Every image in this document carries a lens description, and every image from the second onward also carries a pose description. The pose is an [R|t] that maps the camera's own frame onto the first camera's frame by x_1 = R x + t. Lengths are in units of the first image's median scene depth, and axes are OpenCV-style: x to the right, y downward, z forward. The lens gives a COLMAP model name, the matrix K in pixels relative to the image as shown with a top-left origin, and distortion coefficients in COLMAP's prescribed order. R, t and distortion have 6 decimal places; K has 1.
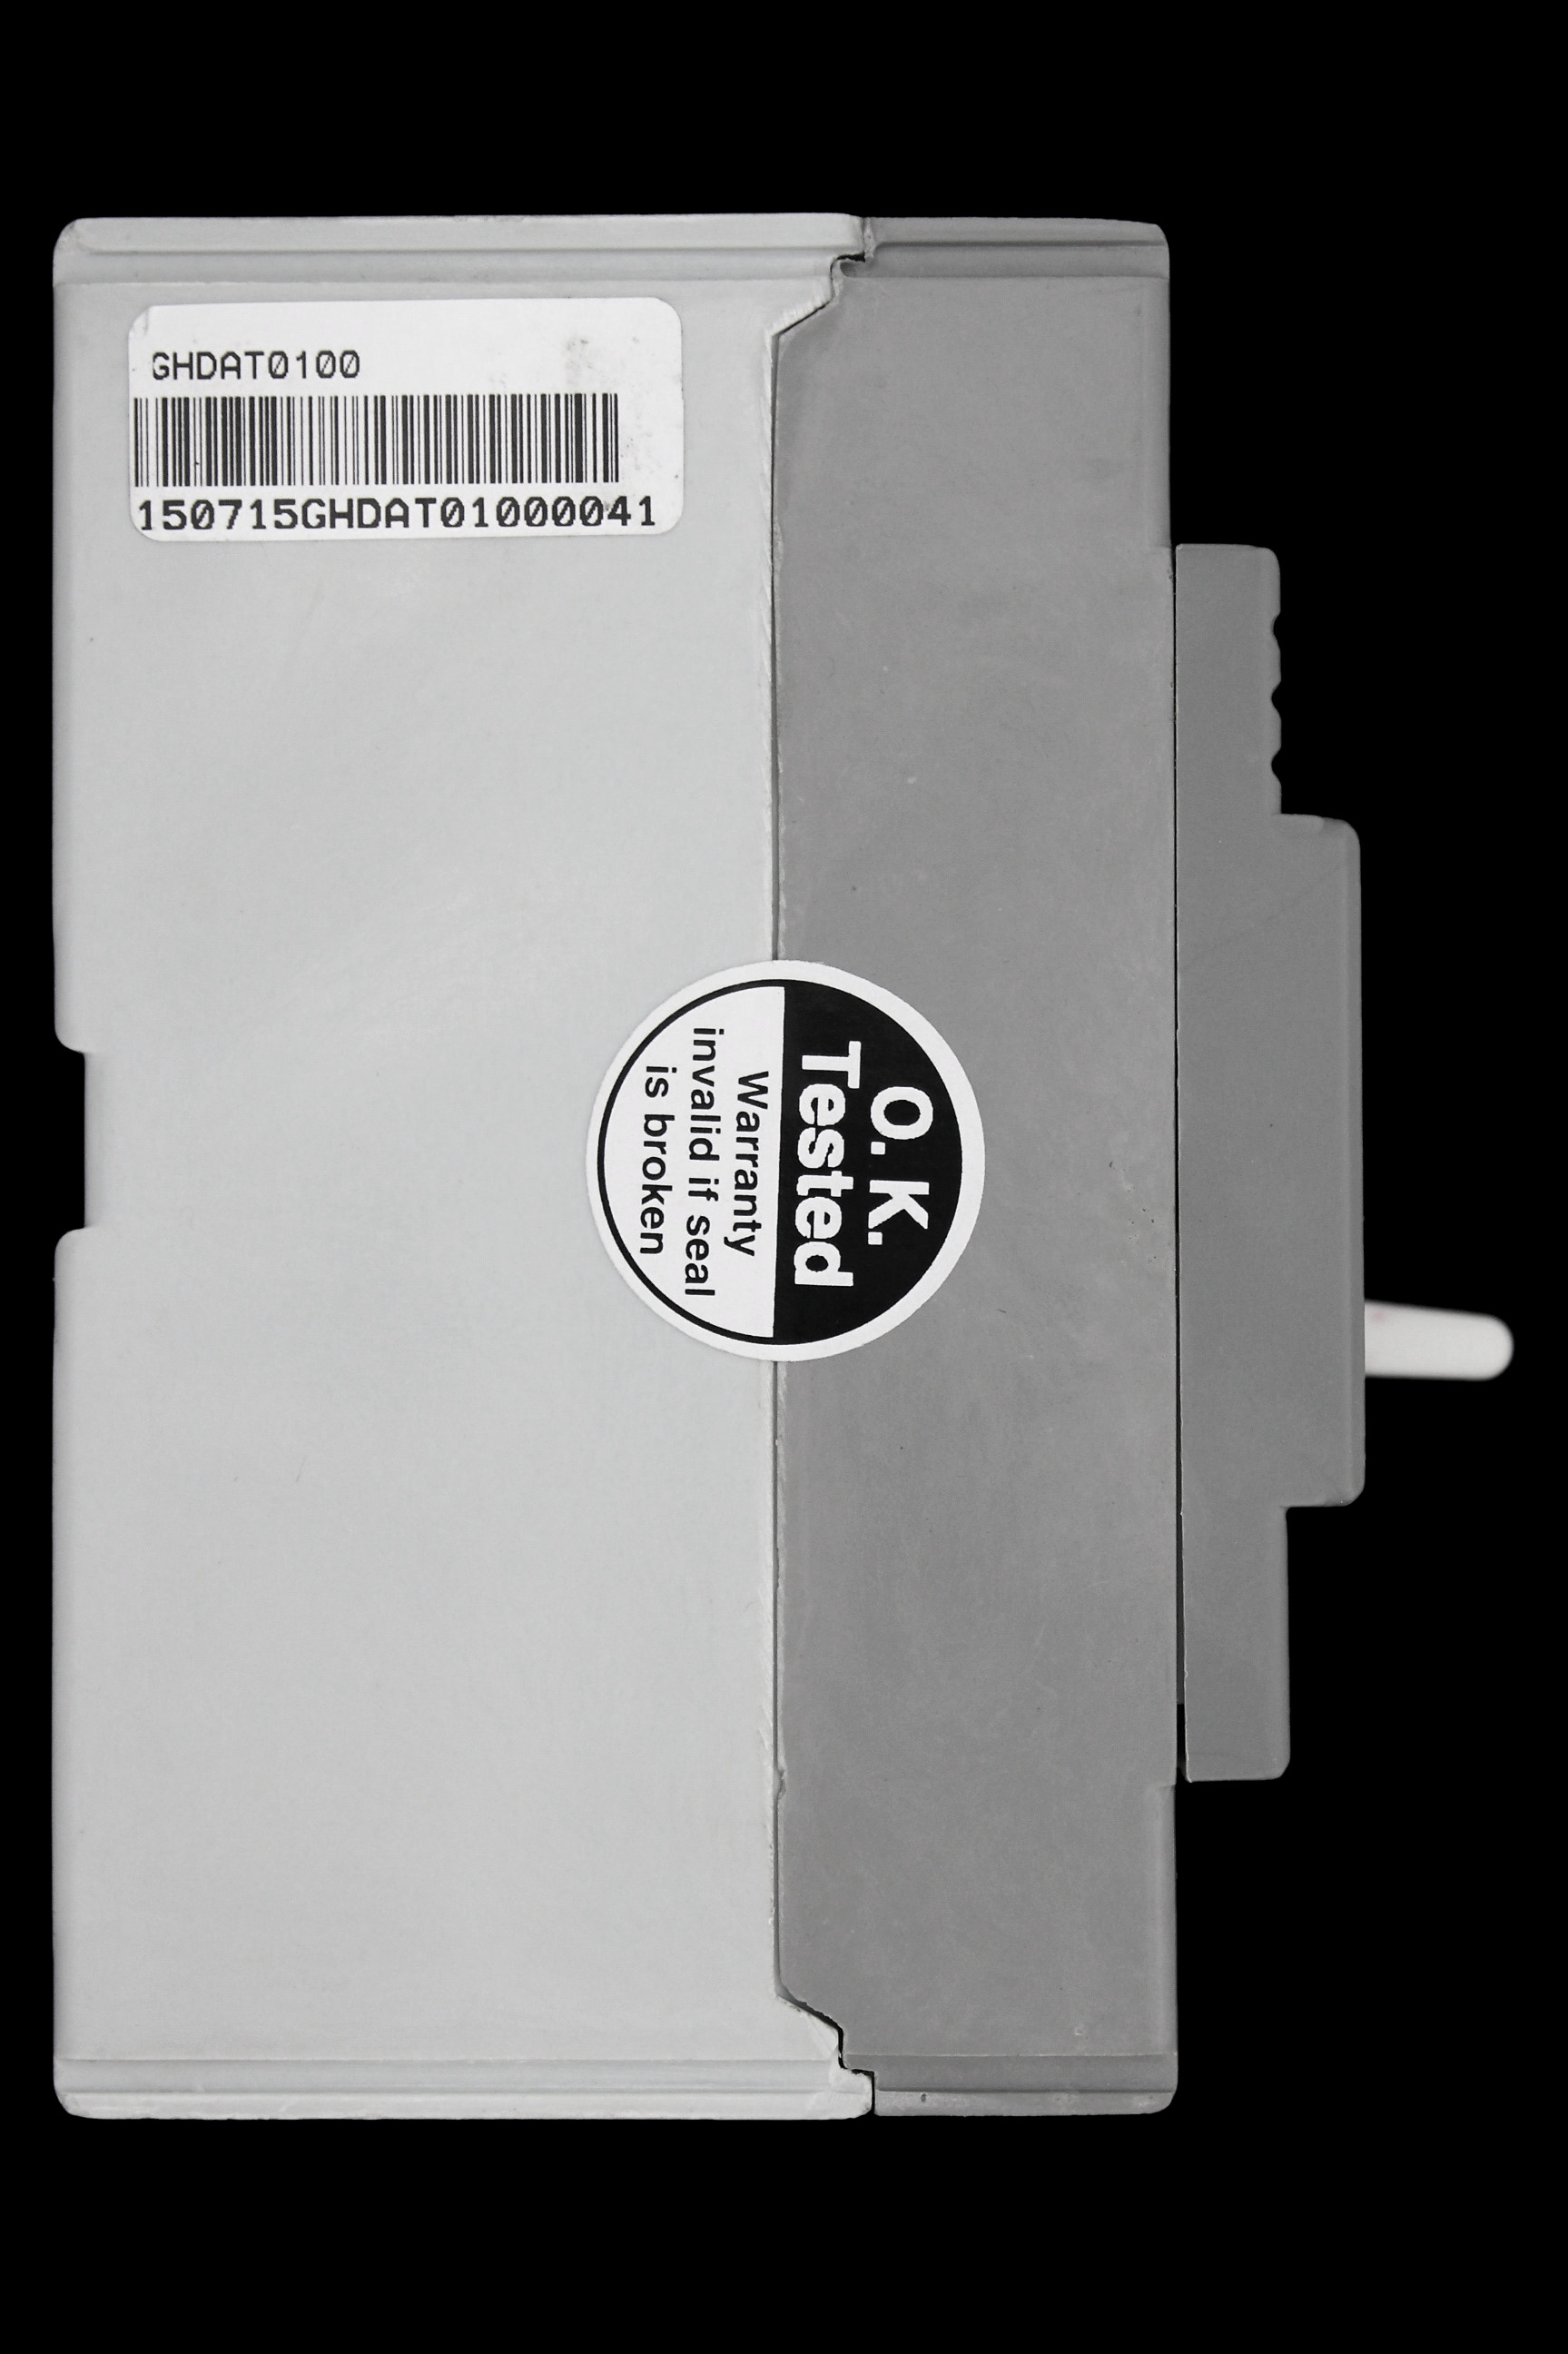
lens RADIAL K [[3296.1, 0, 784.1], [0, 3296.1, 1180.4], [0, 0, 1]] dist [-0.055001, 0.000000]
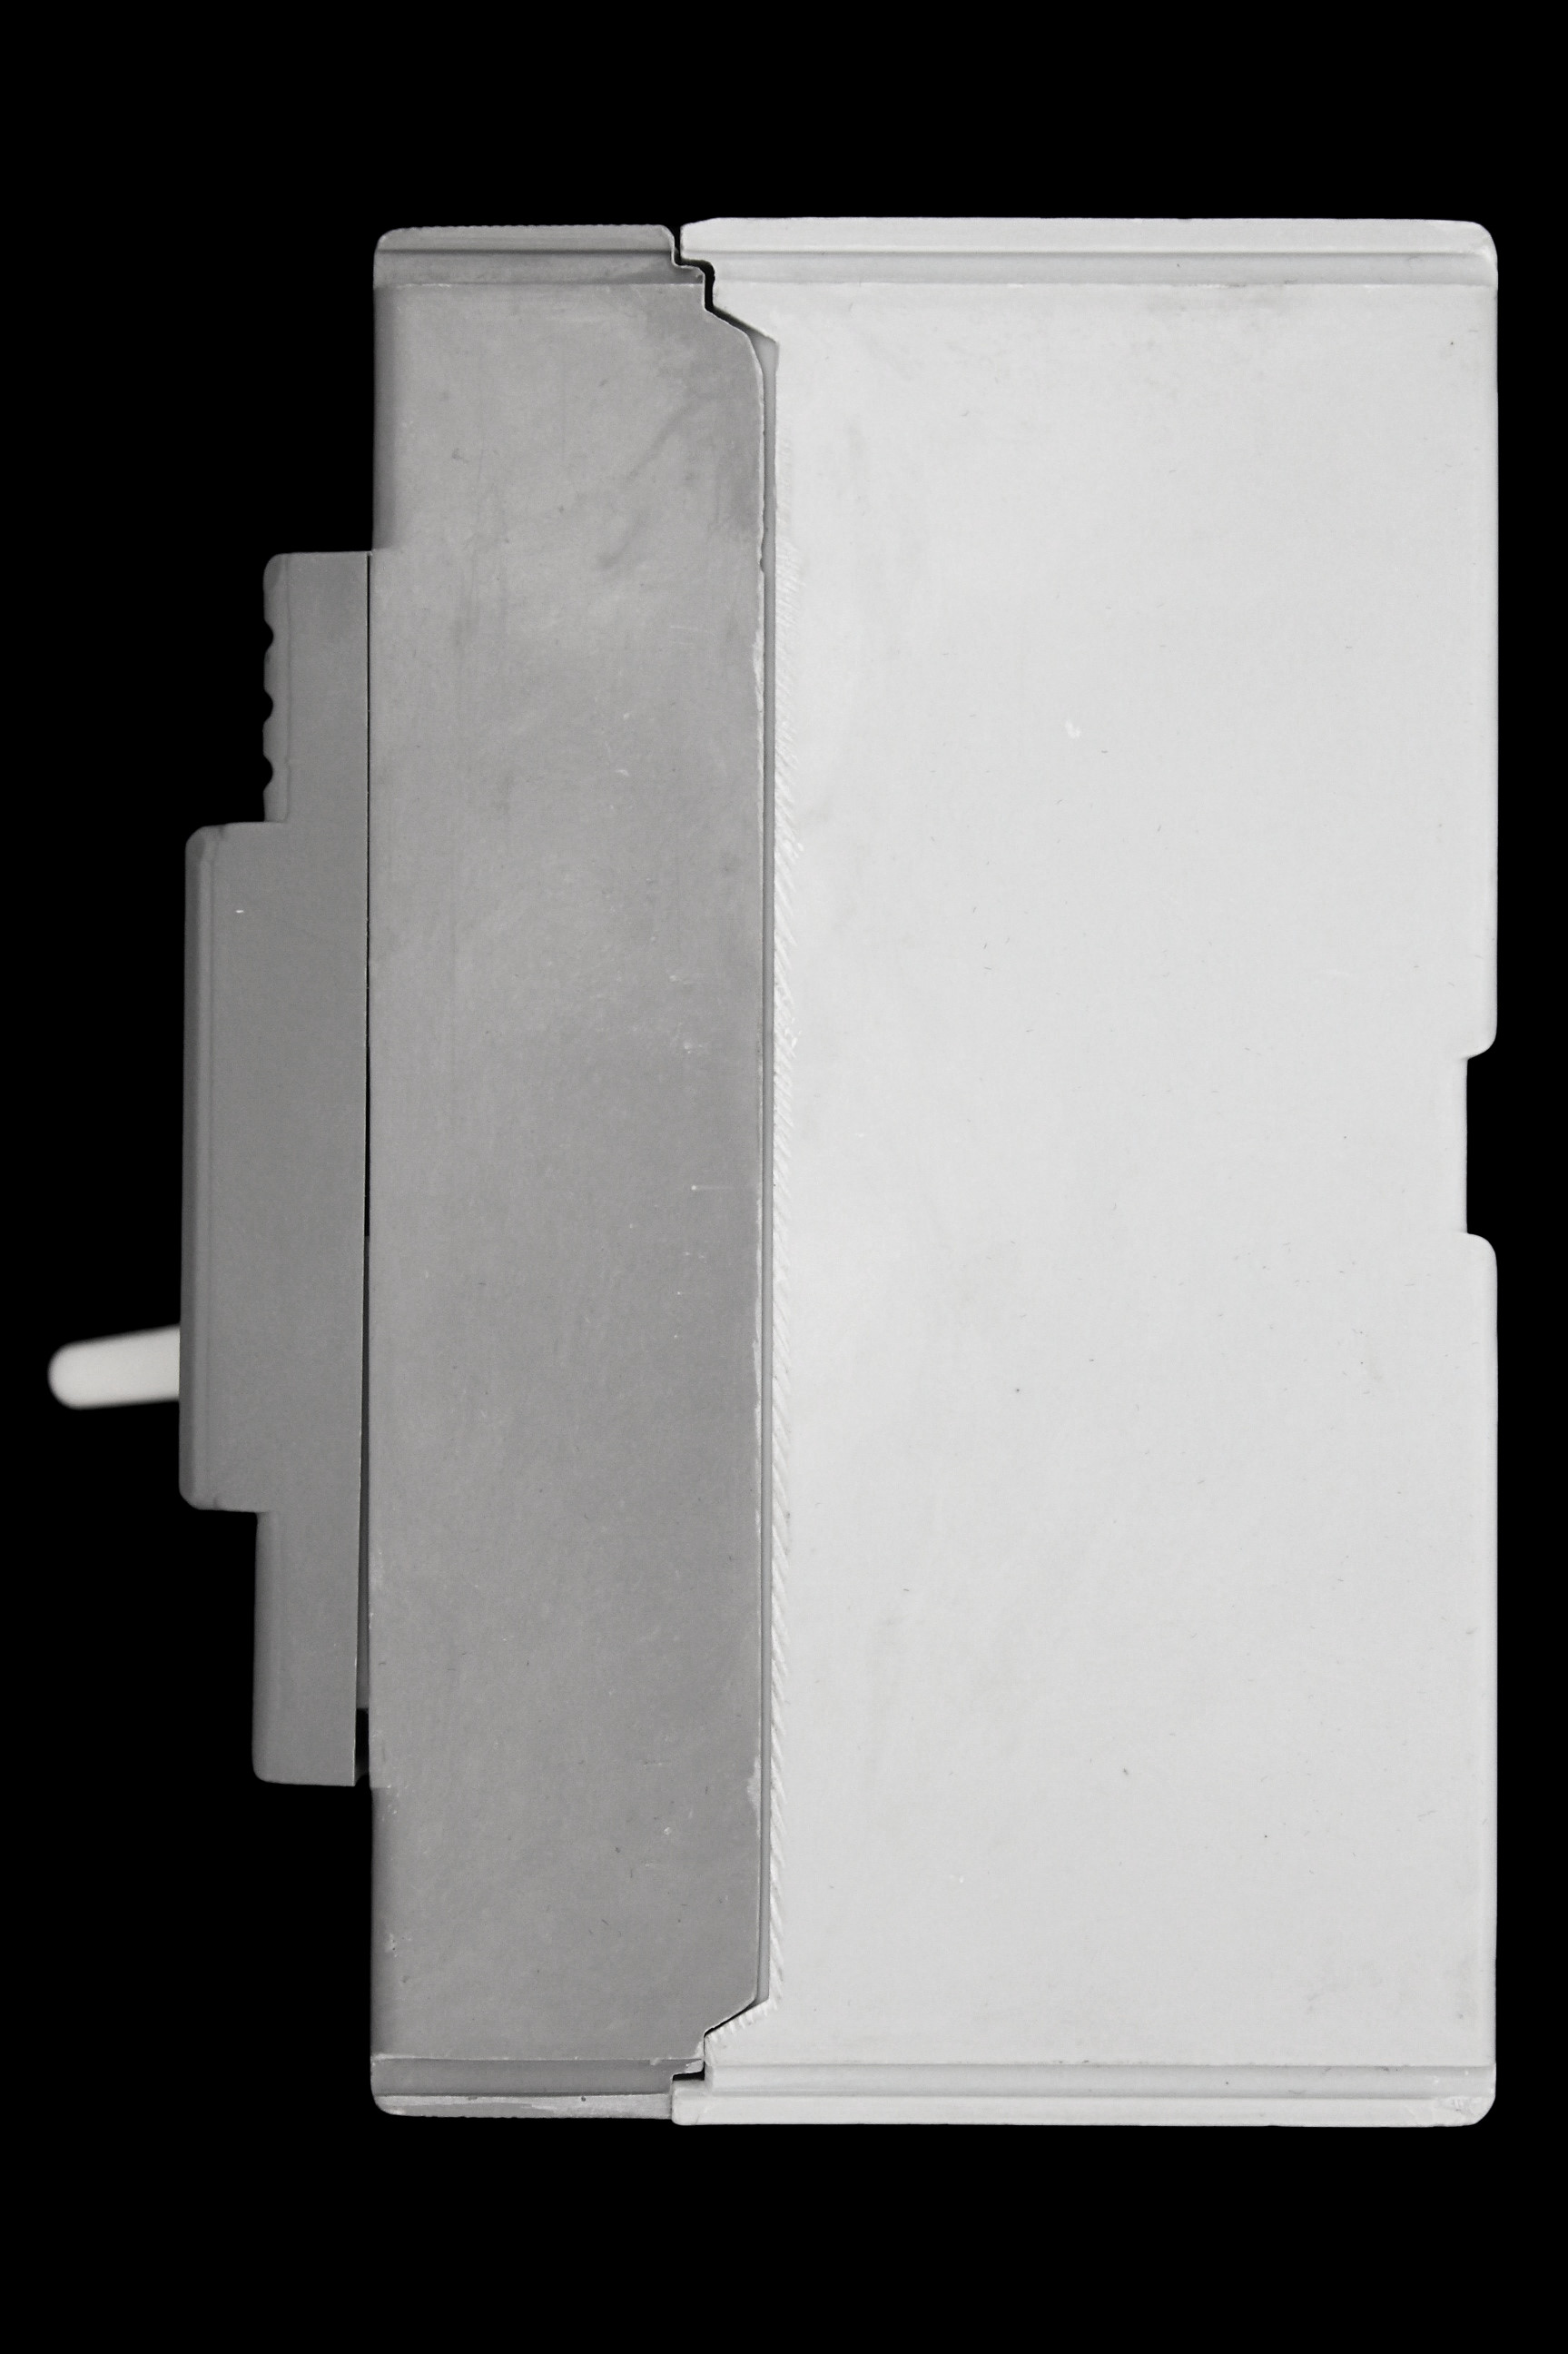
lens RADIAL K [[3296.1, 0, 786.1], [0, 3296.1, 1174.6], [0, 0, 1]] dist [-0.055001, 0.000000]
pose [[0.999915, 0.008135, -0.010216, -0.101338], [-0.008164, 0.999963, -0.002788, 0.000353], [0.010193, 0.002871, 0.999944, -0.000036]]
